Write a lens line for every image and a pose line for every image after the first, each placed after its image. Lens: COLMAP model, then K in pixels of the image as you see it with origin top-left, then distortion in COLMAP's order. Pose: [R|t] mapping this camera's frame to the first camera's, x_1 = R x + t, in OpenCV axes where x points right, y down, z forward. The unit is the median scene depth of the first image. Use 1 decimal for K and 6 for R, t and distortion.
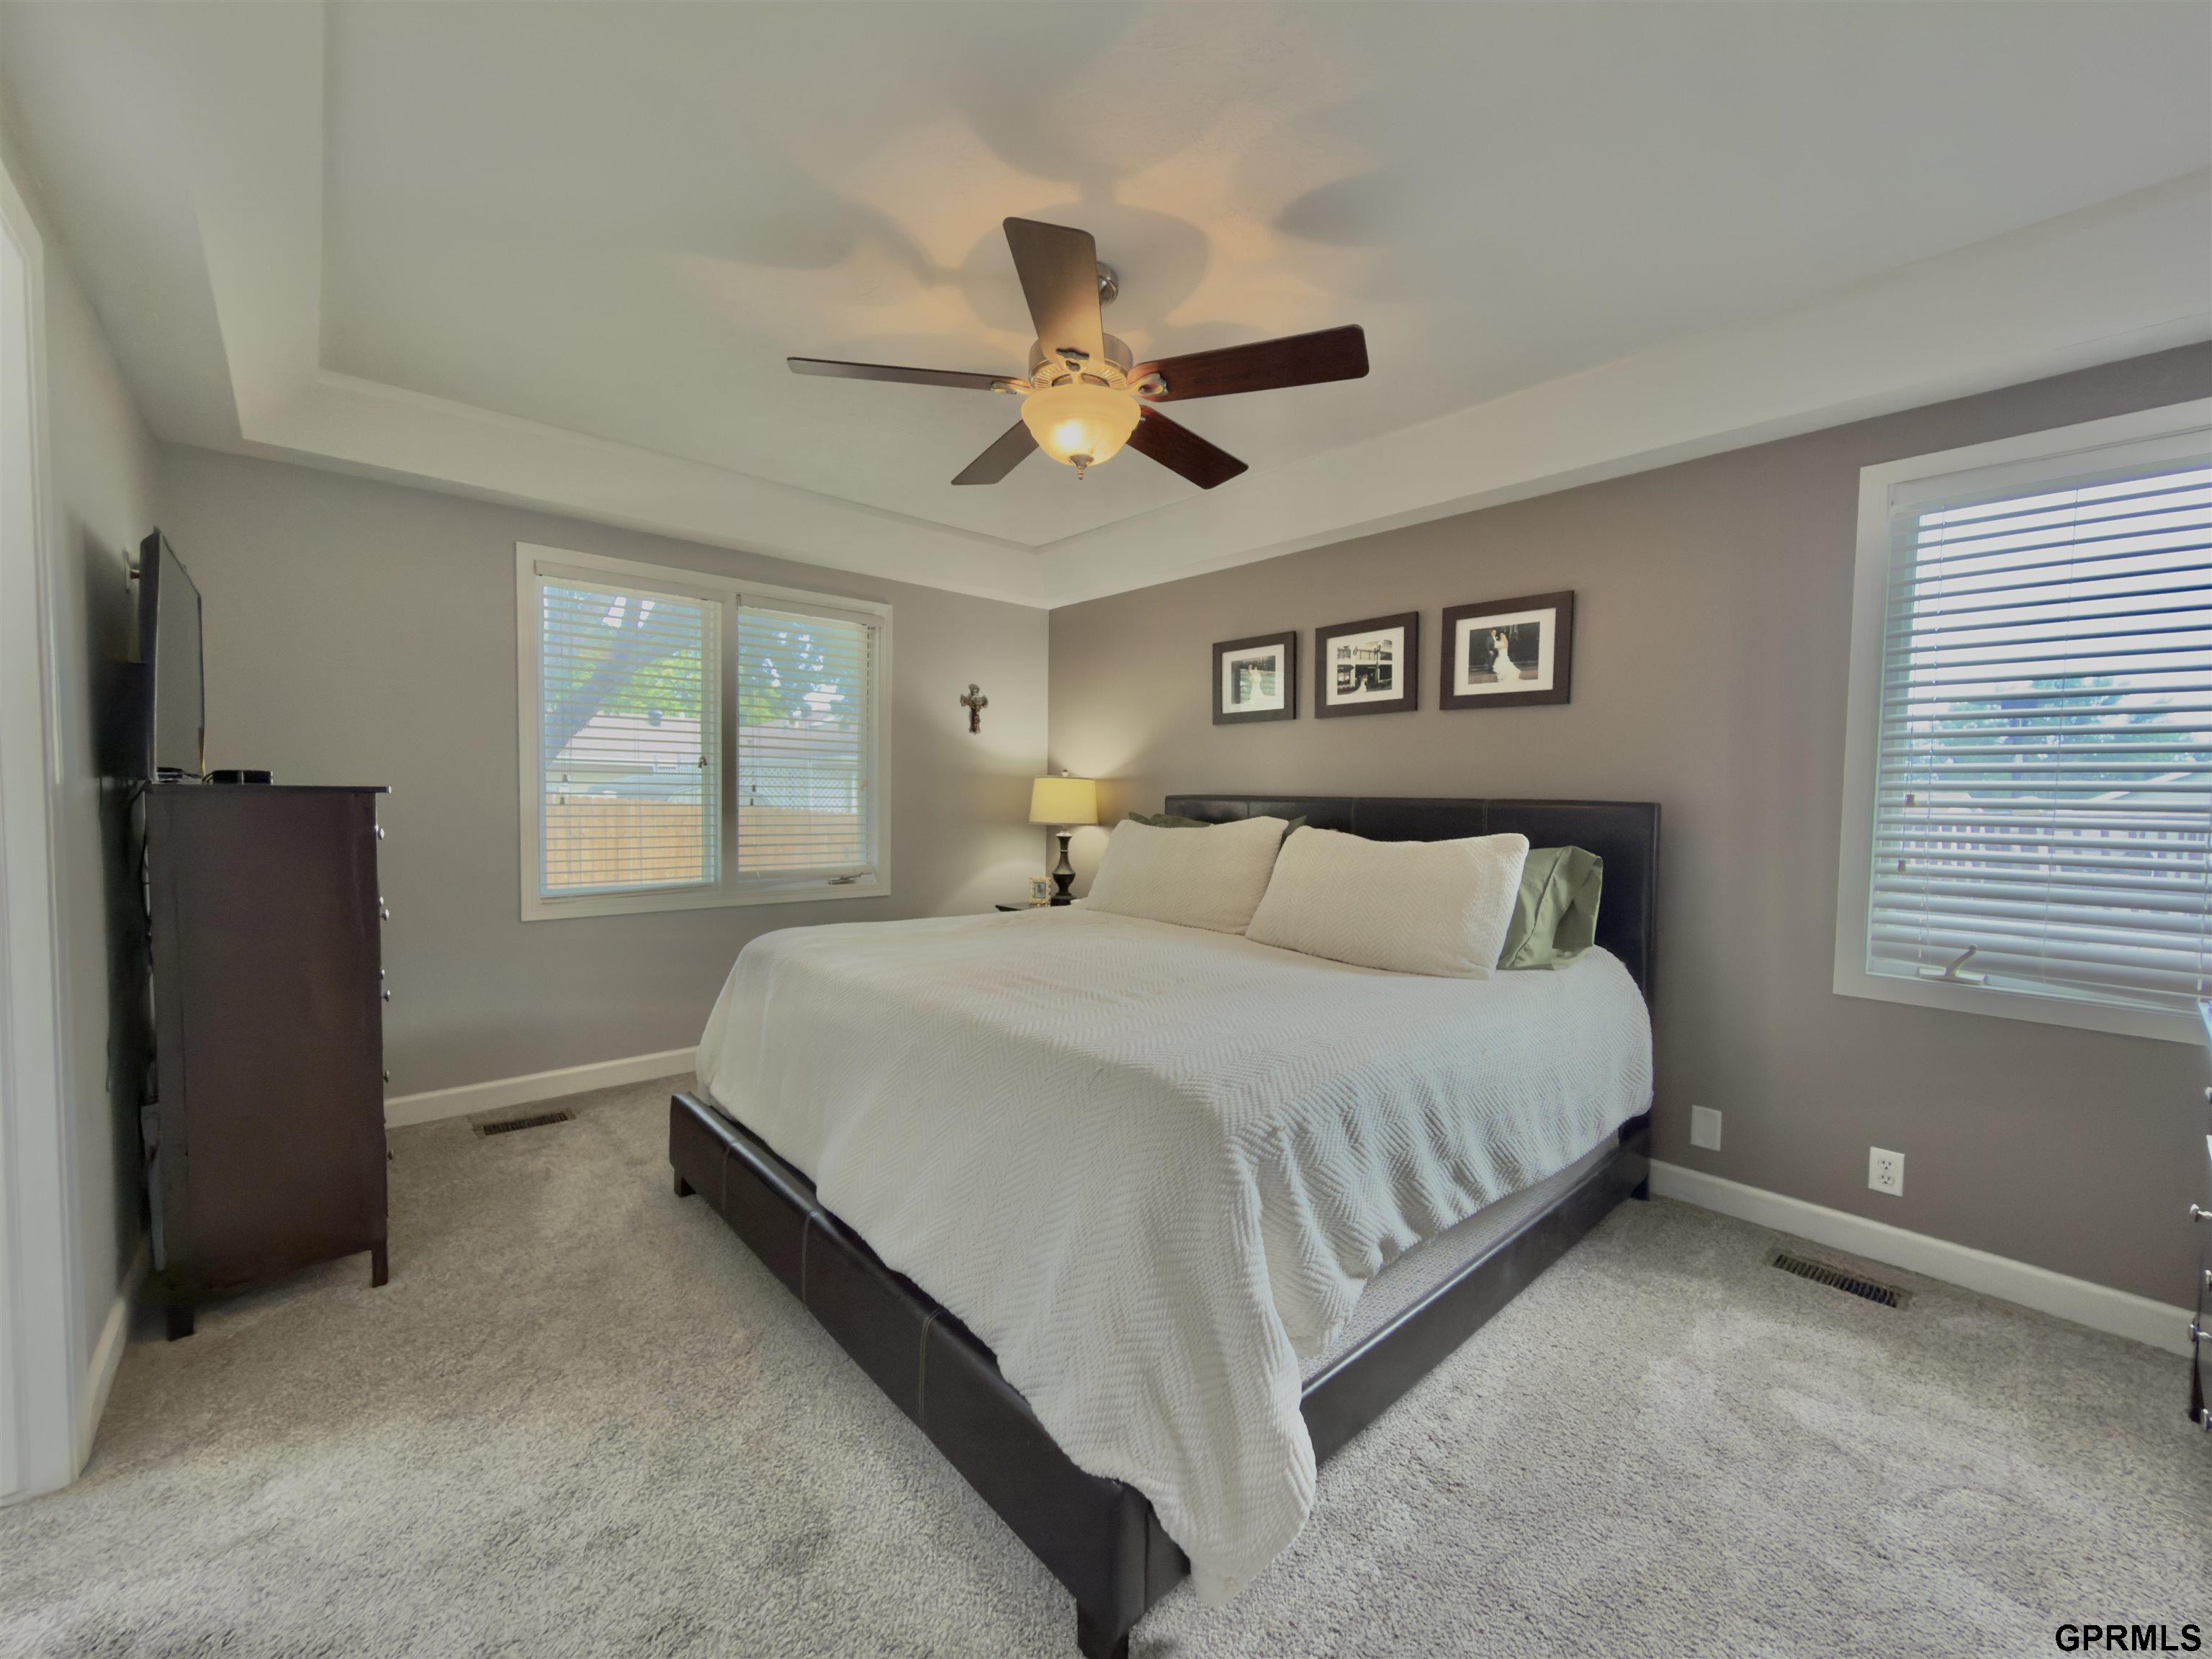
lens RADIAL K [[888.2, 0, 1110.2], [0, 888.2, 830.0], [0, 0, 1]] dist [0.000078, -0.000021]
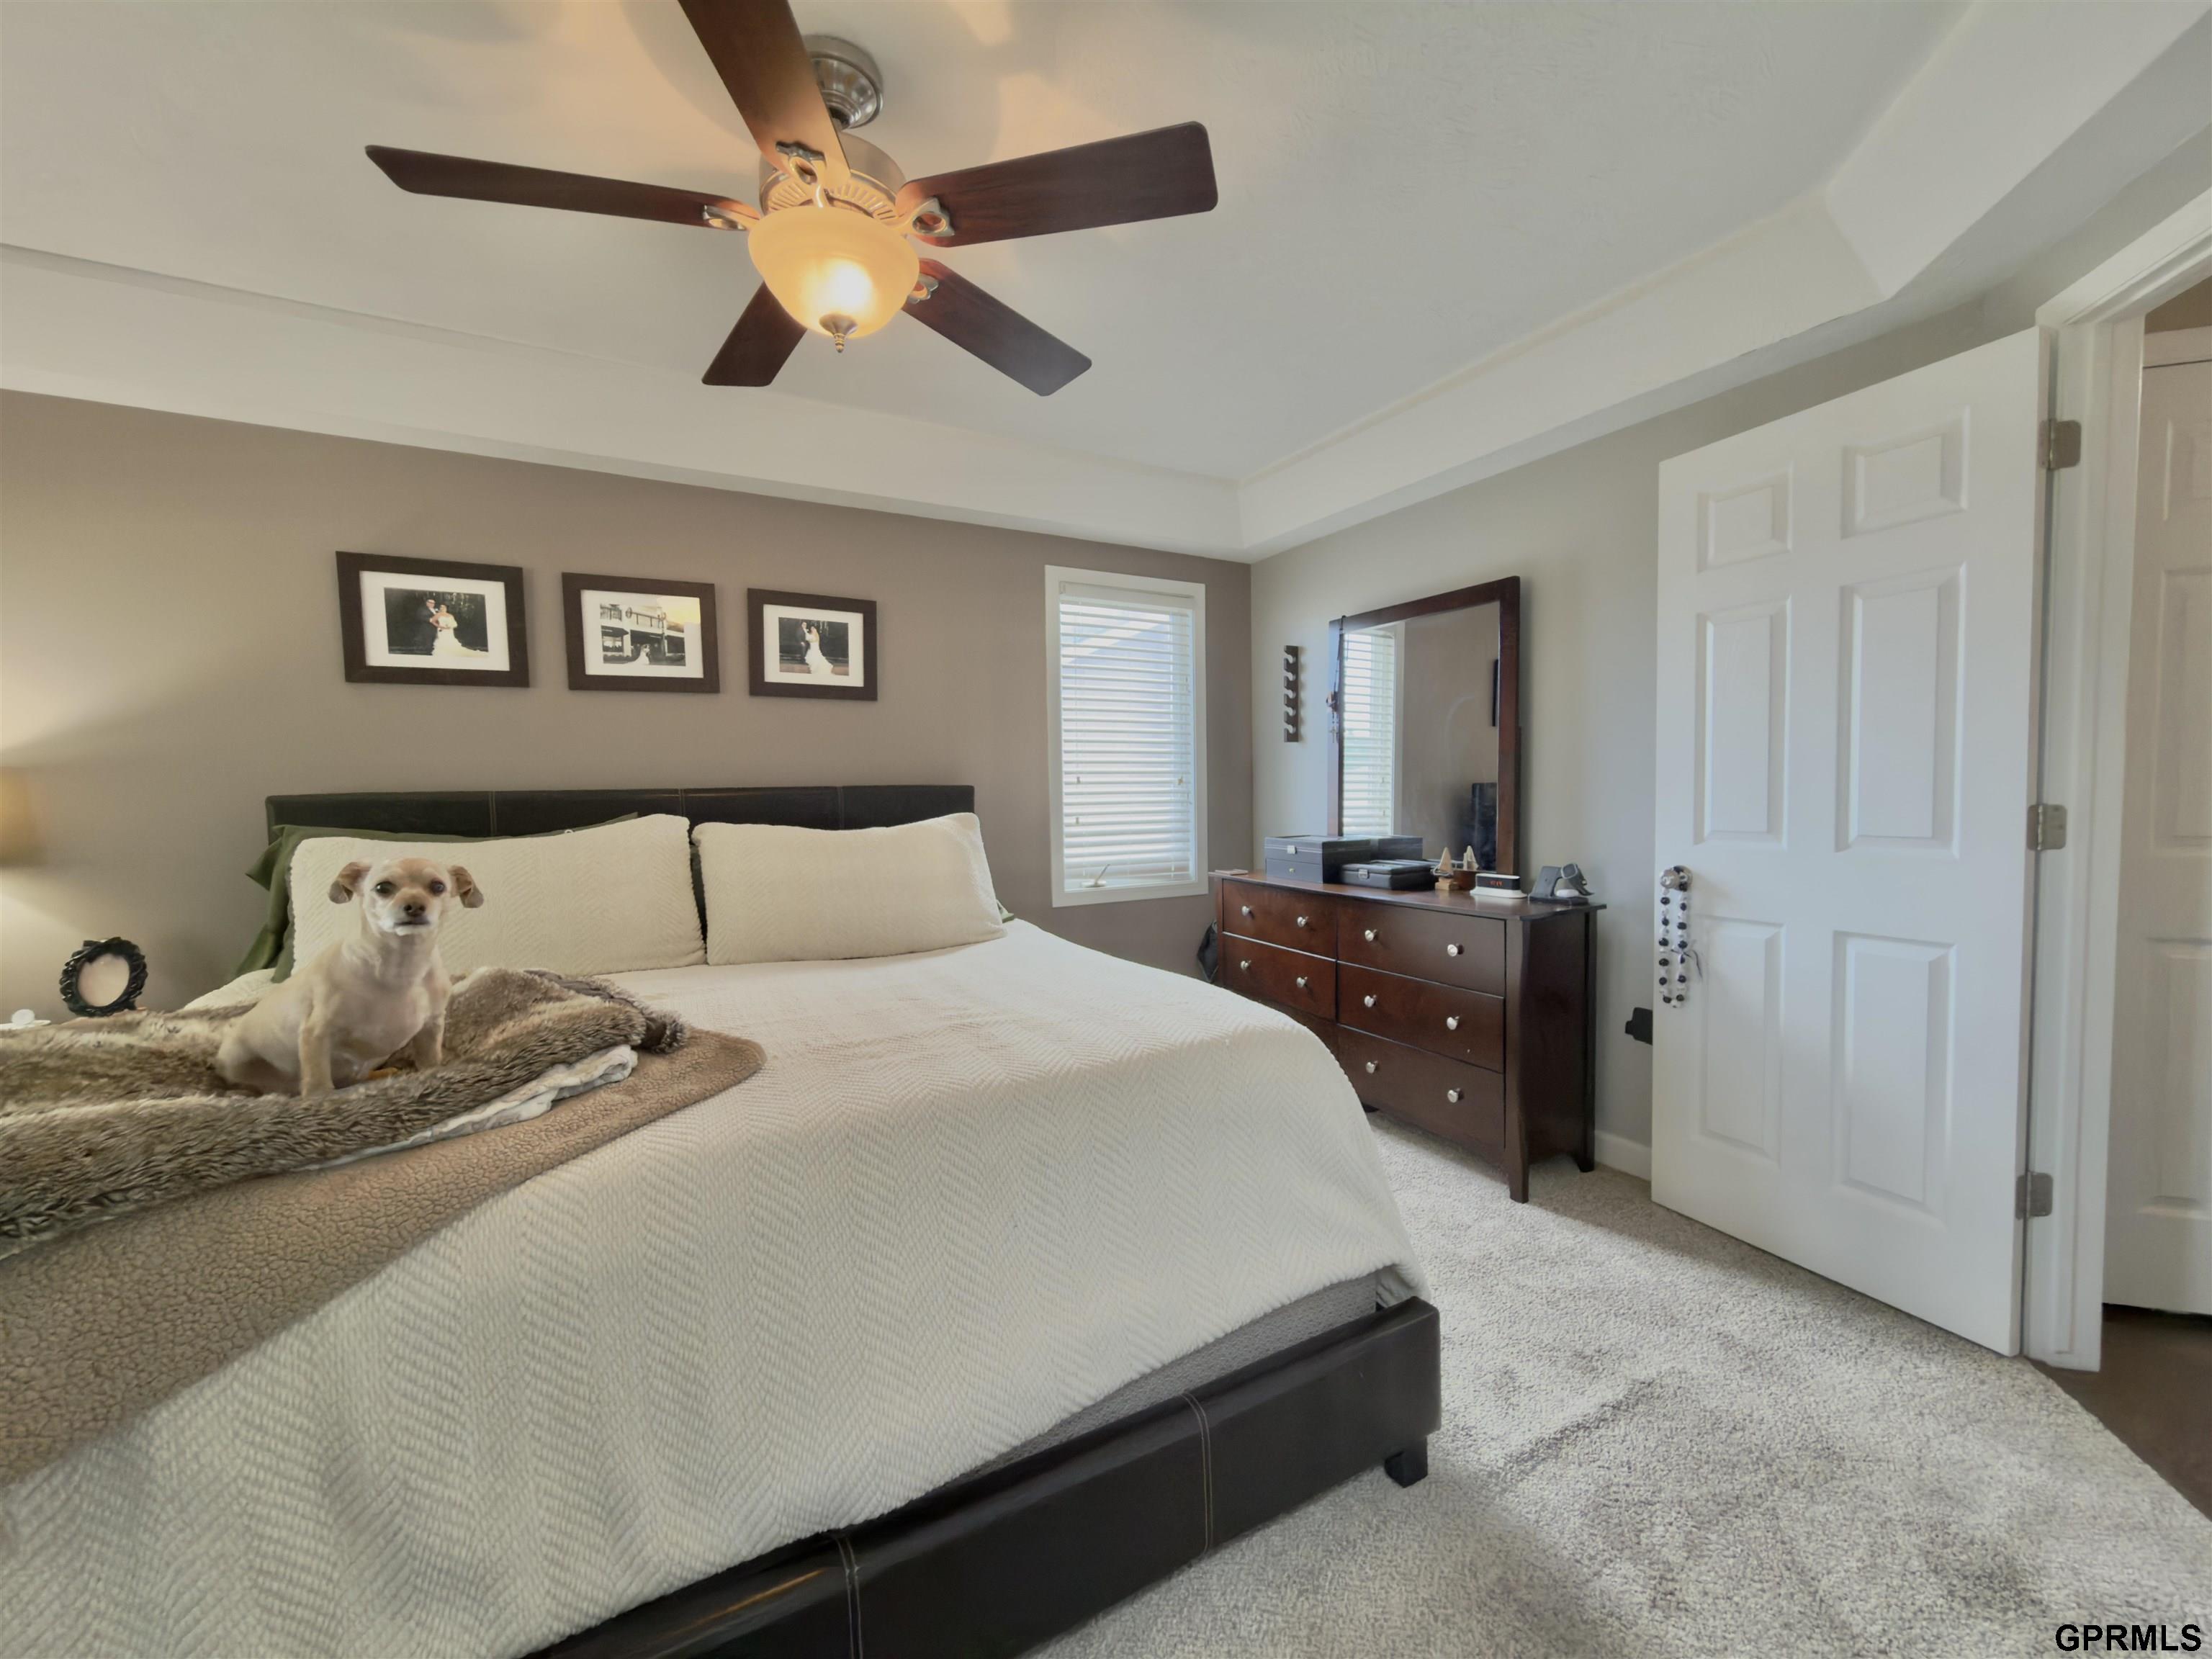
lens RADIAL K [[888.2, 0, 1110.8], [0, 888.2, 827.7], [0, 0, 1]] dist [0.000078, -0.000021]
pose [[0.208586, -0.058960, 0.976225, -0.487665], [0.064355, 0.996845, 0.046454, -0.012973], [-0.975884, 0.053135, 0.211722, 0.431917]]
